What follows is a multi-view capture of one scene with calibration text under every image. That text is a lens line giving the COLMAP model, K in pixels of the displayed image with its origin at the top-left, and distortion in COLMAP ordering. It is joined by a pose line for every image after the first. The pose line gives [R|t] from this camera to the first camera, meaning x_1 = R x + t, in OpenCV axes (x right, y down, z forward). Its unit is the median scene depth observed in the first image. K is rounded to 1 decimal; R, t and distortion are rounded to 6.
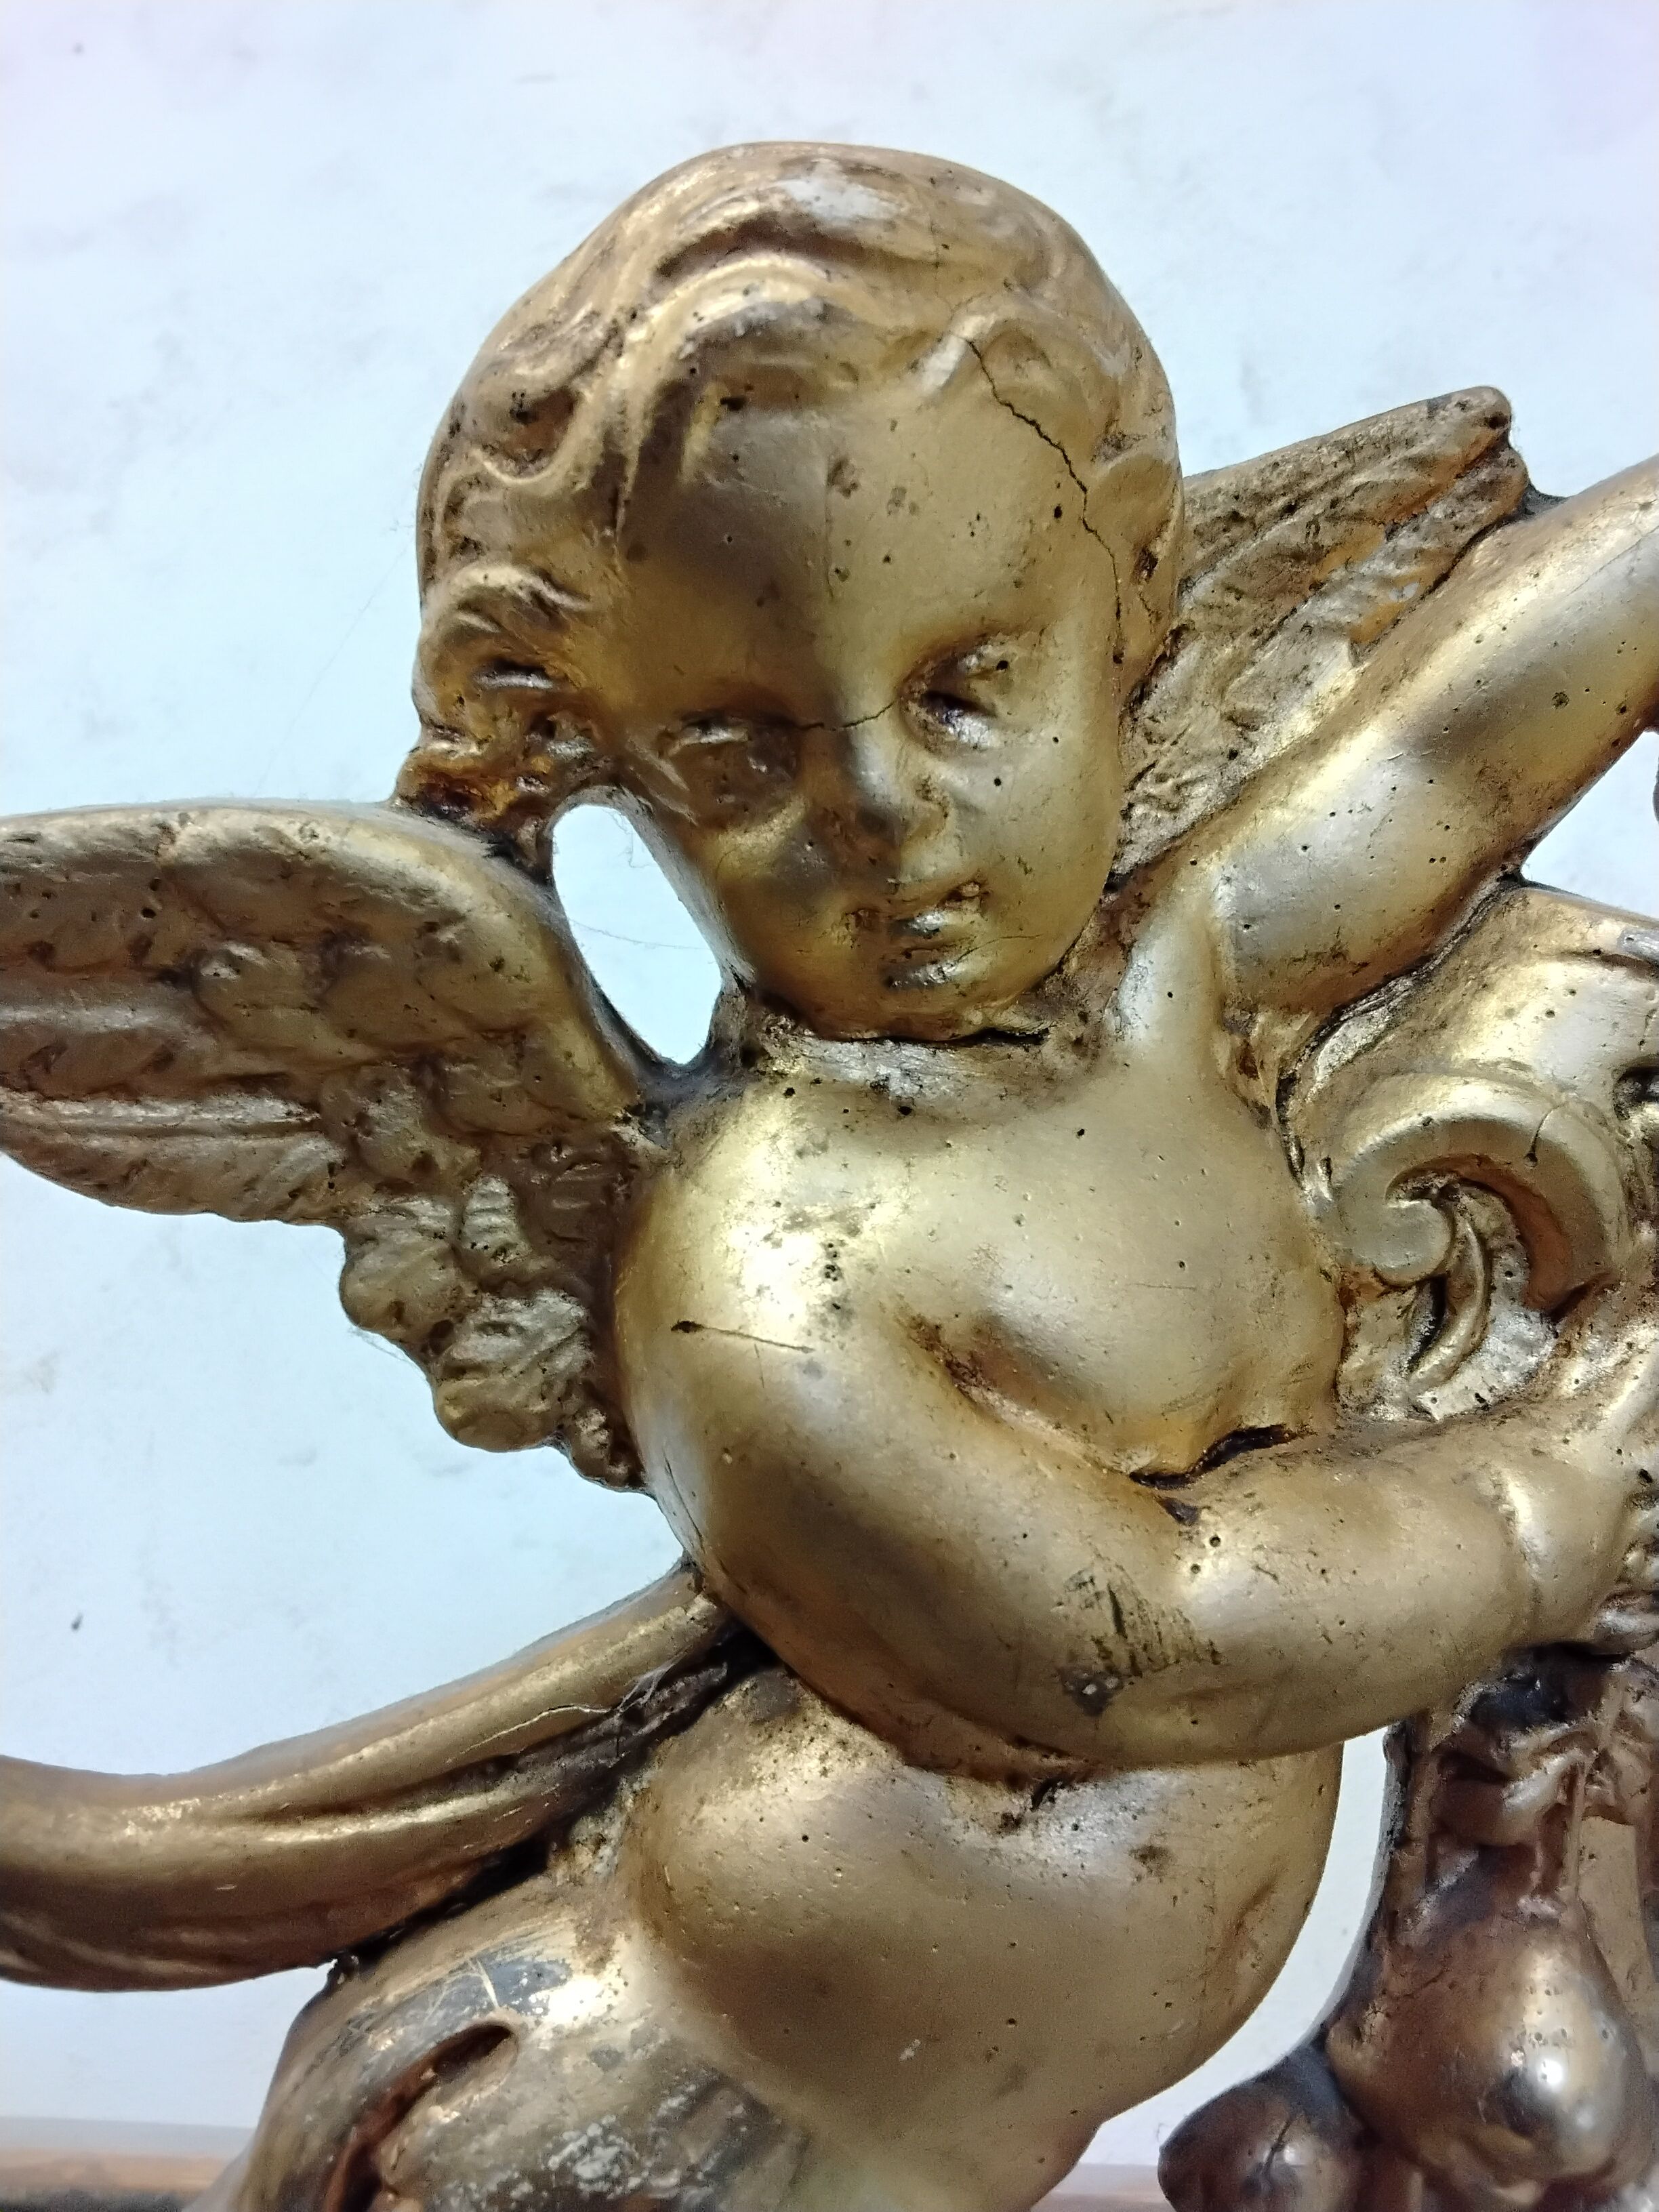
lens RADIAL K [[1686.8, 0, 829.5], [0, 1686.8, 1106.0], [0, 0, 1]] dist [0.125911, -0.200538]
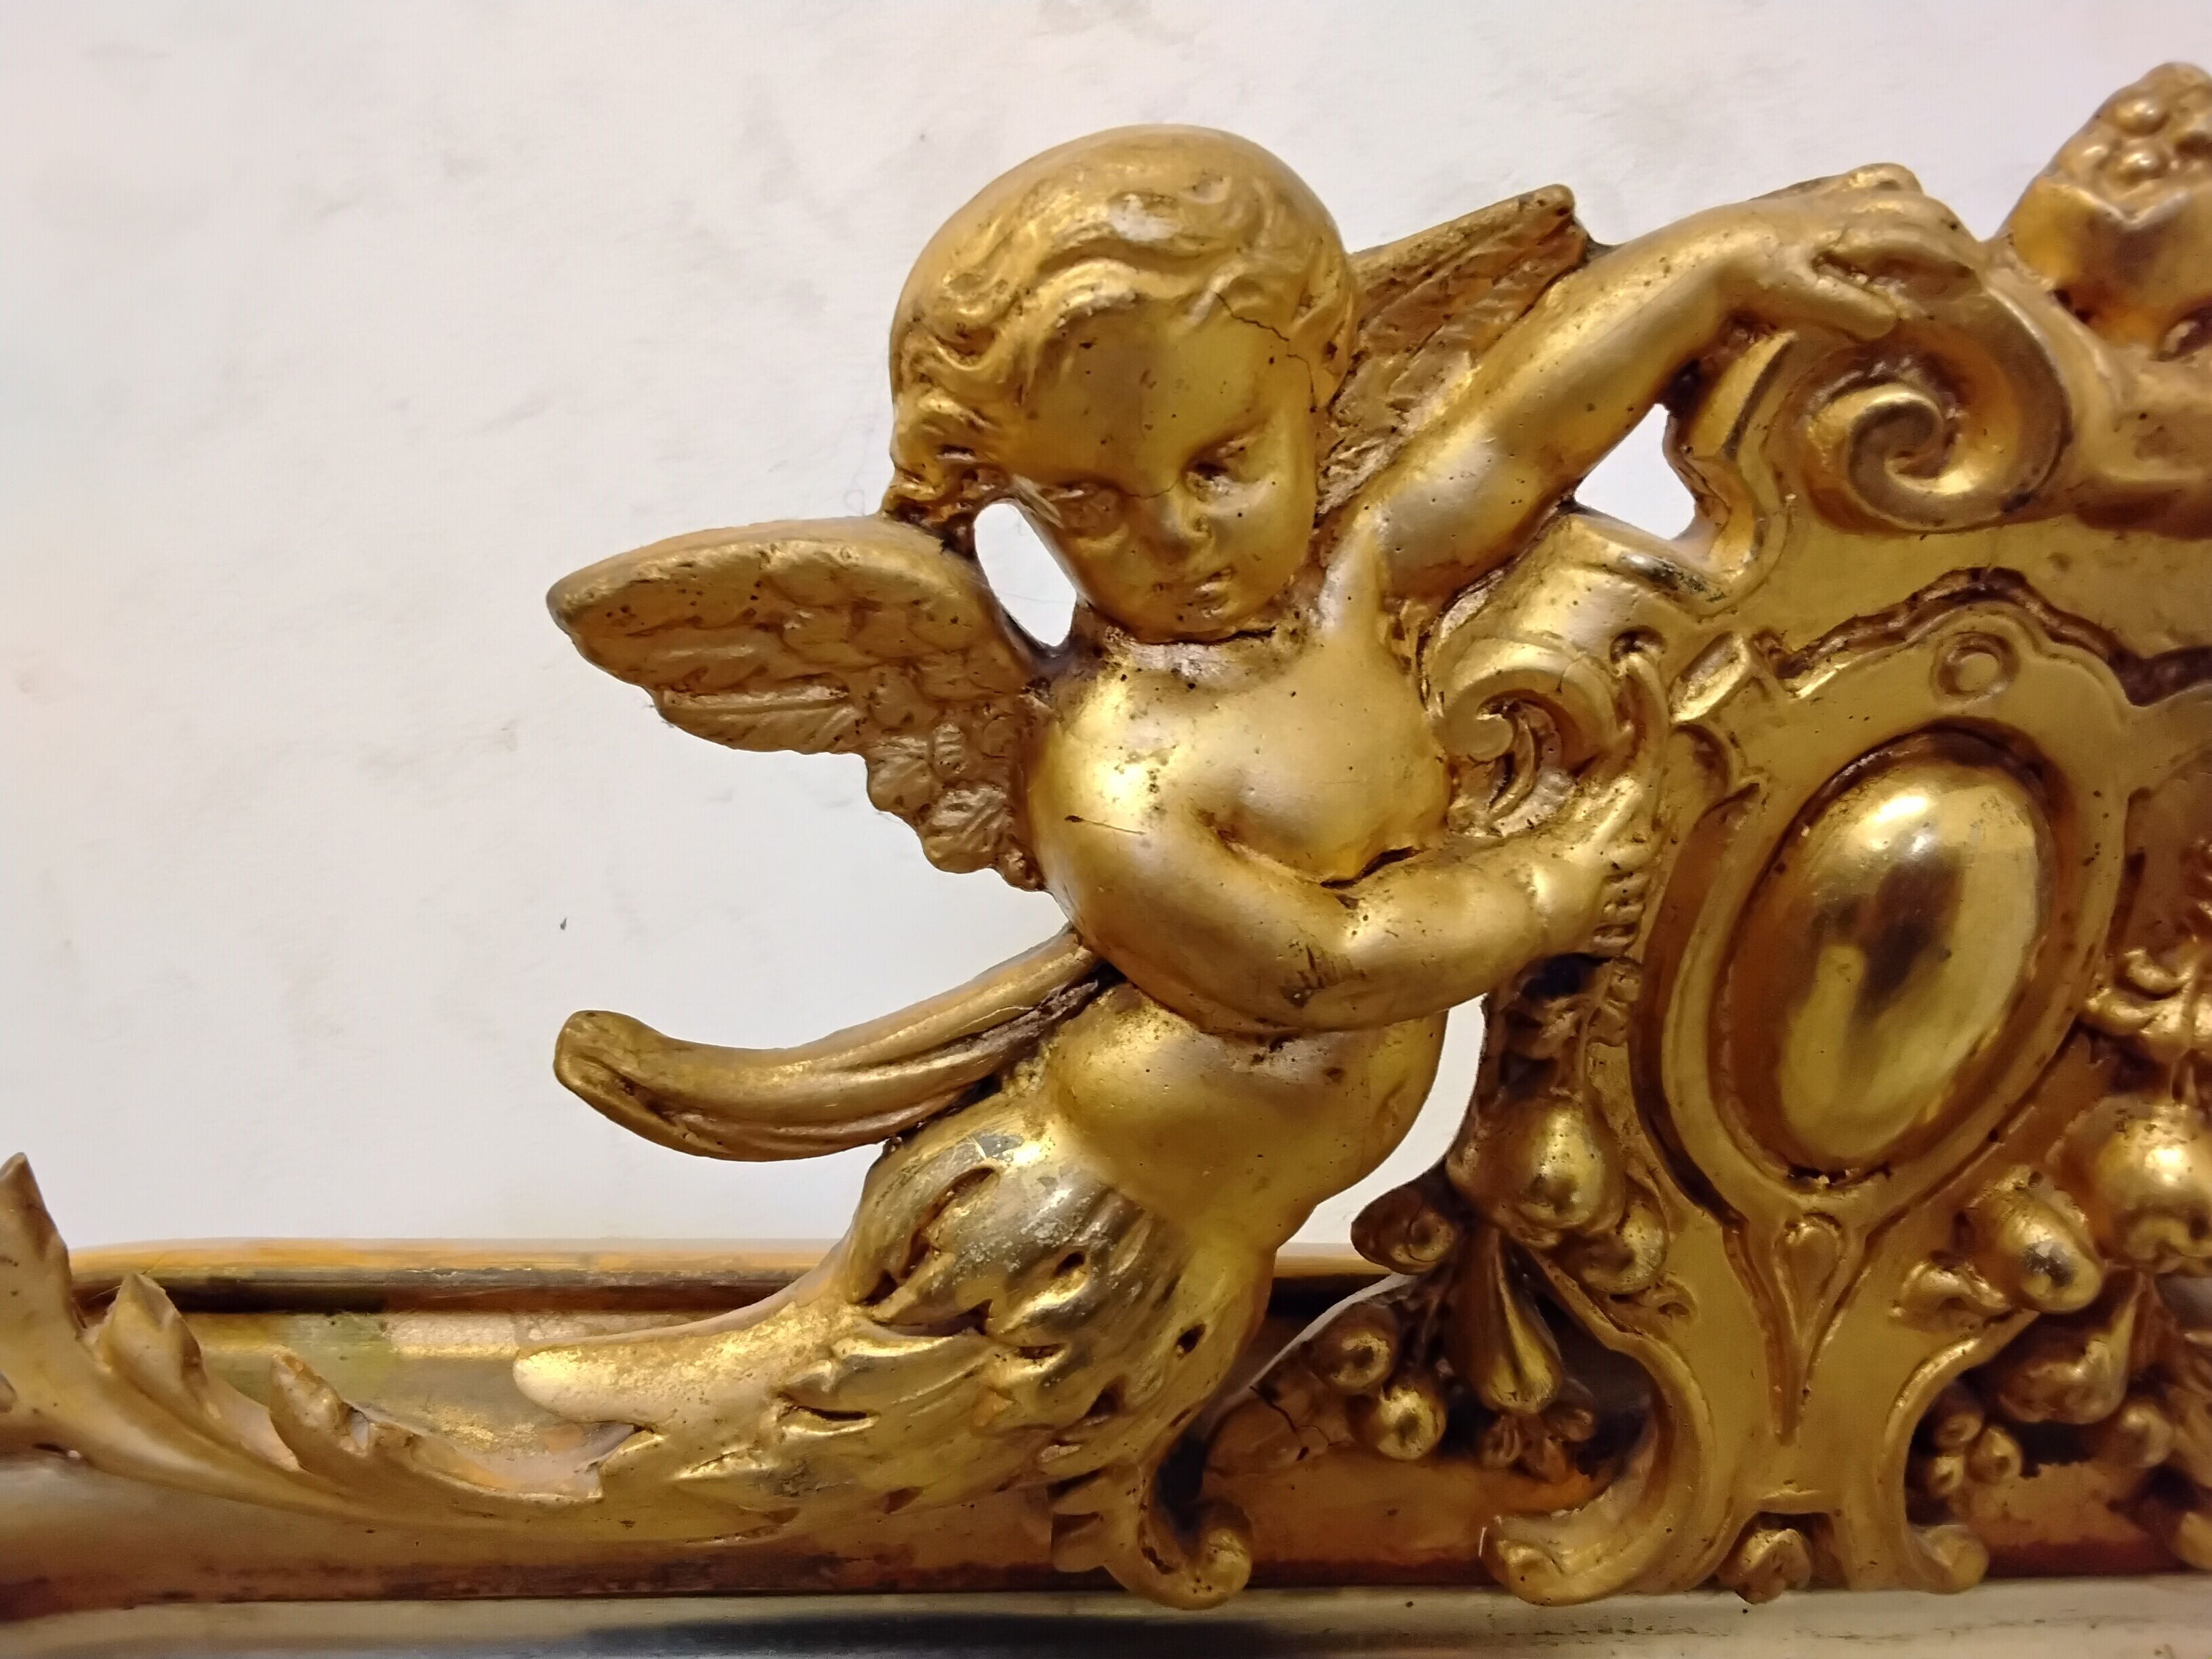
lens RADIAL K [[1791.1, 0, 1059.5], [0, 1791.1, 830.9], [0, 0, 1]] dist [0.127633, -0.122010]
pose [[0.998611, -0.040735, -0.033408, -0.033000], [0.048519, 0.958197, 0.281966, -0.362839], [0.020525, -0.283195, 0.958843, -0.768138]]
